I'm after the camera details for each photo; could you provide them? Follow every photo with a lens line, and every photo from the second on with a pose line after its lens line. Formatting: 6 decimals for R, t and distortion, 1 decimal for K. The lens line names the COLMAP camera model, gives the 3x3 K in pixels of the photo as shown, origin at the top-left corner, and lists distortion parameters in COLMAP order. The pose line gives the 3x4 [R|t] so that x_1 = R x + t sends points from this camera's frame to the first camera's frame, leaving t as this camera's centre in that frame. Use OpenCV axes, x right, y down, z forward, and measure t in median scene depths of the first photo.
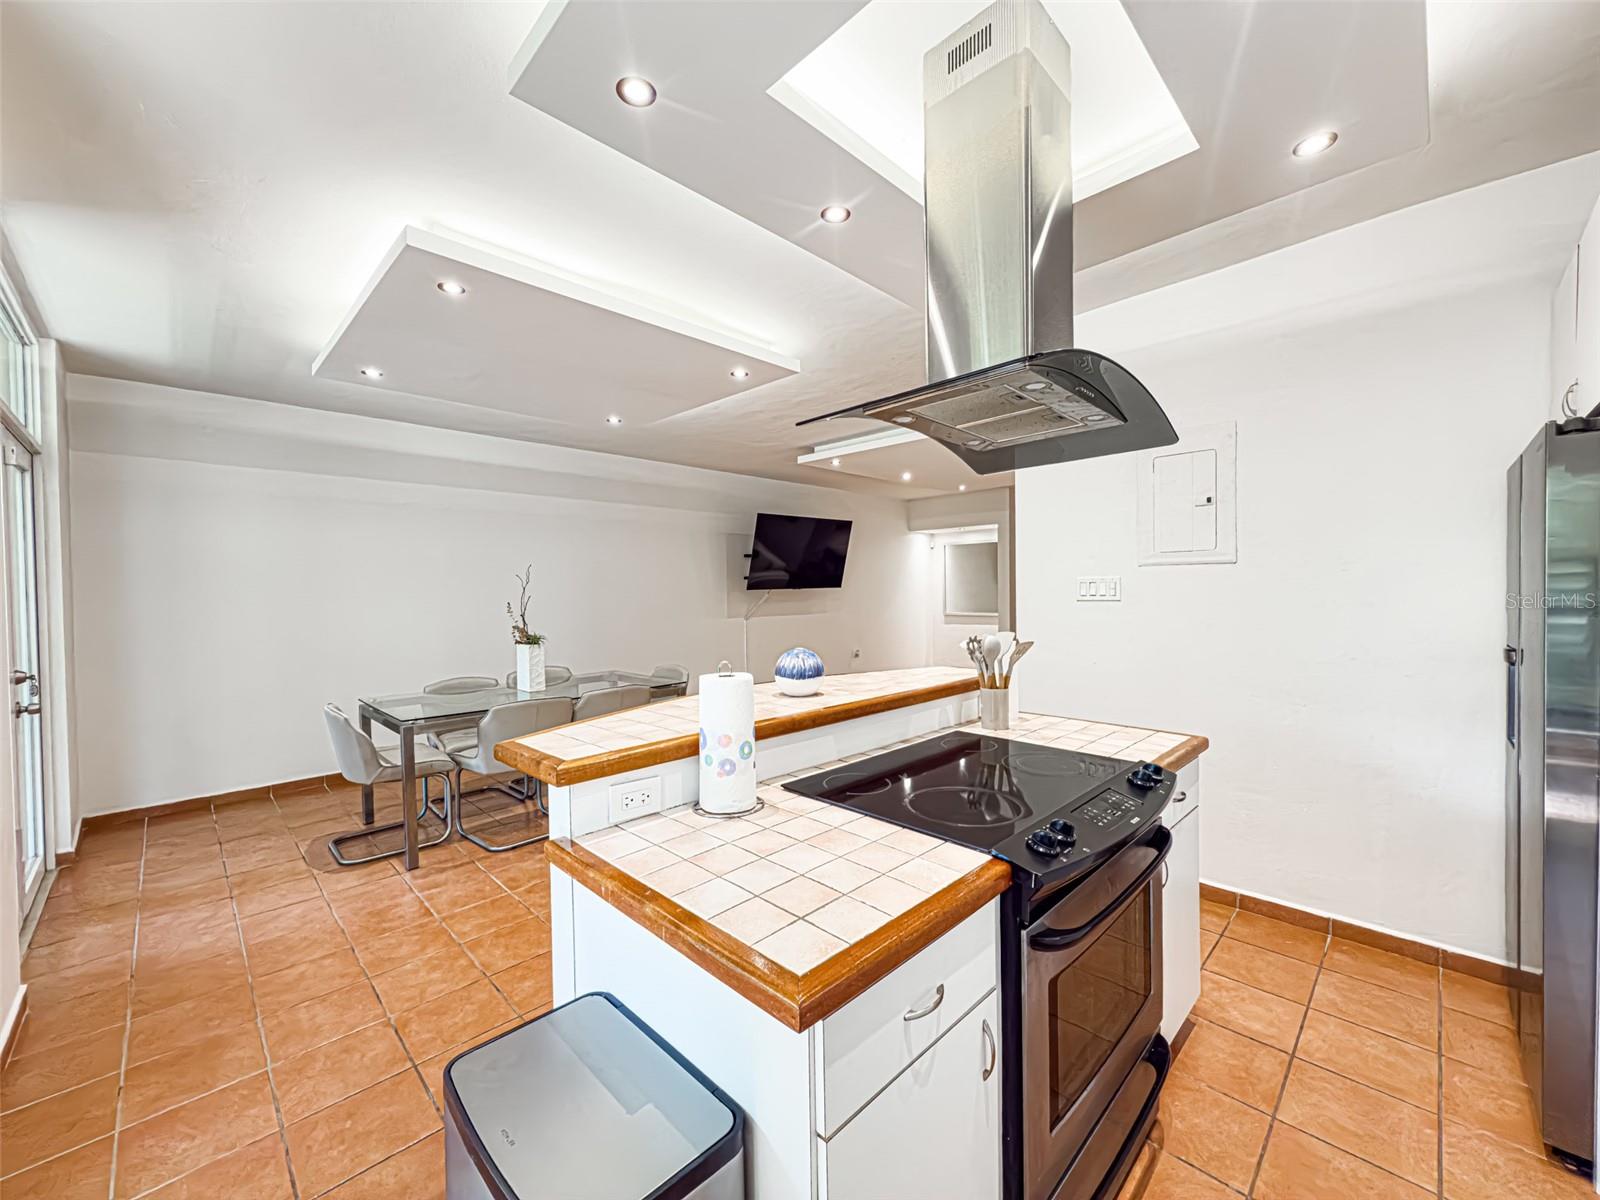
lens RADIAL K [[638.9, 0, 801.5], [0, 638.9, 601.1], [0, 0, 1]] dist [-0.002267, -0.000256]
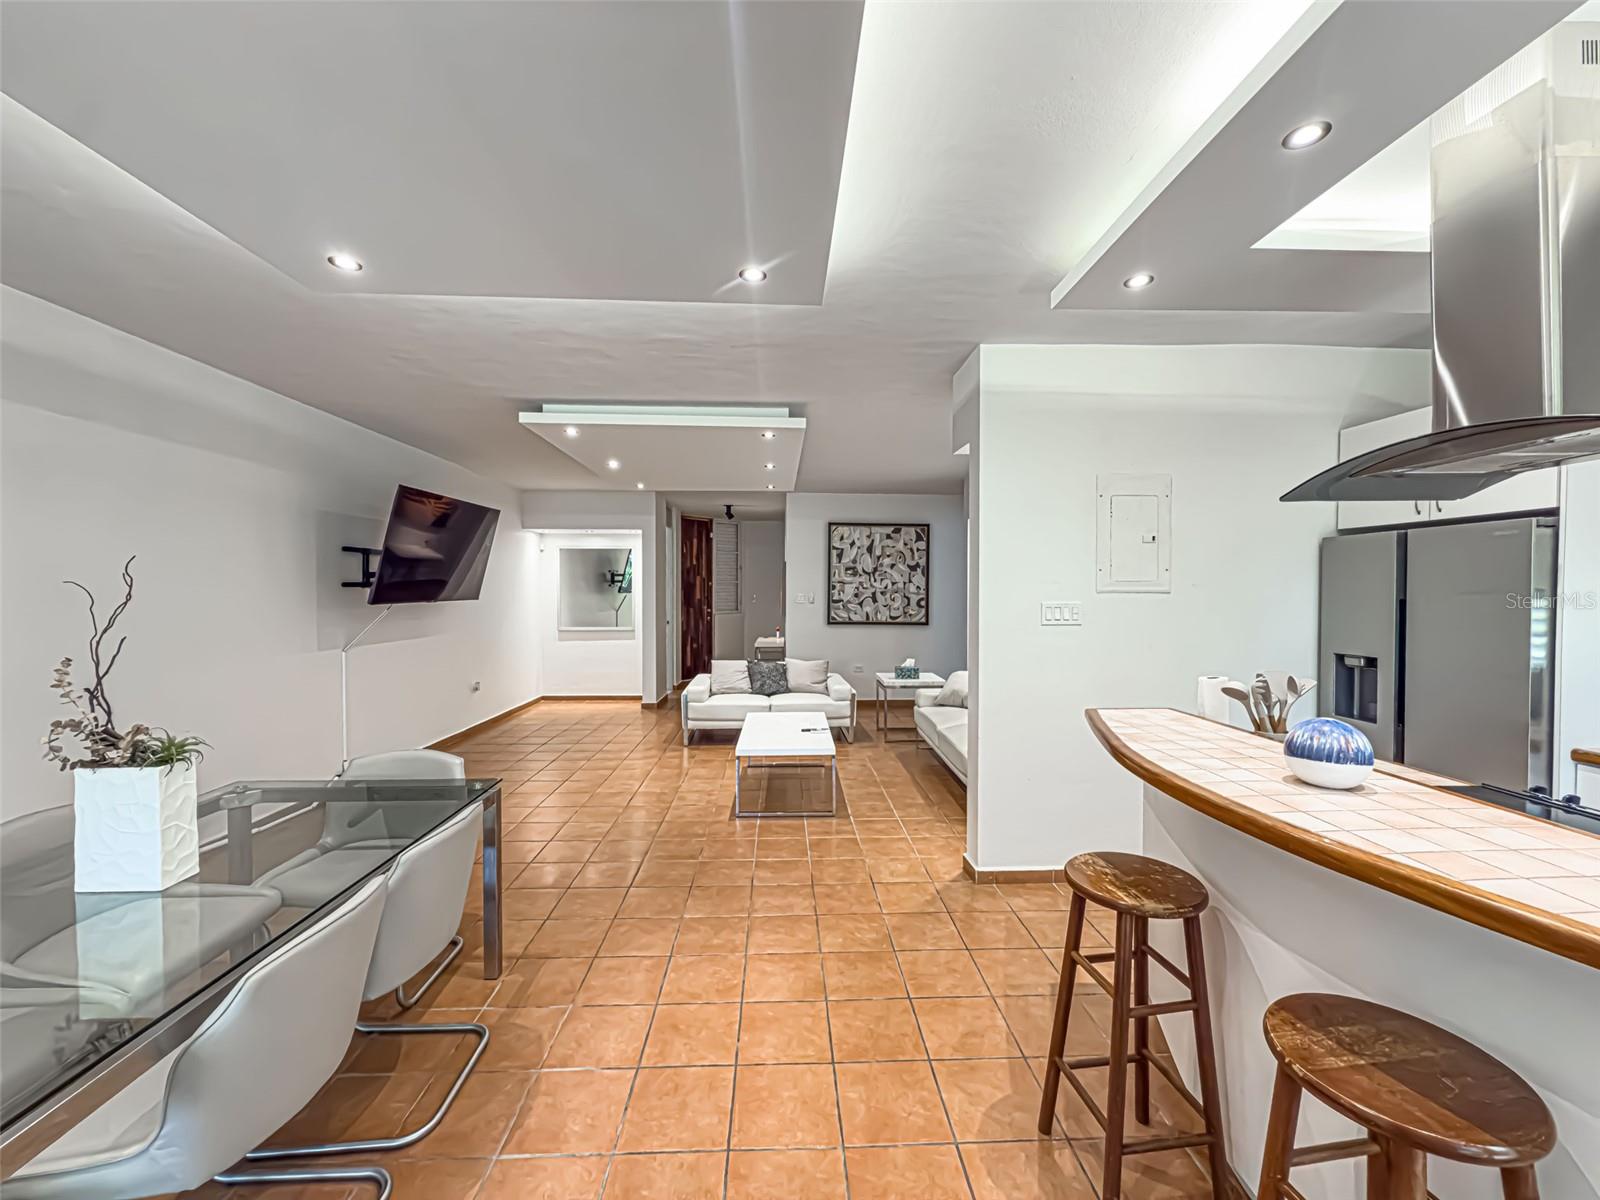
lens RADIAL K [[638.9, 0, 801.5], [0, 638.9, 601.1], [0, 0, 1]] dist [-0.002267, -0.000256]
pose [[0.678277, 0.001024, 0.734805, -0.303653], [0.004601, 0.999974, -0.005641, -0.018354], [-0.734791, 0.007207, 0.678255, 0.312603]]
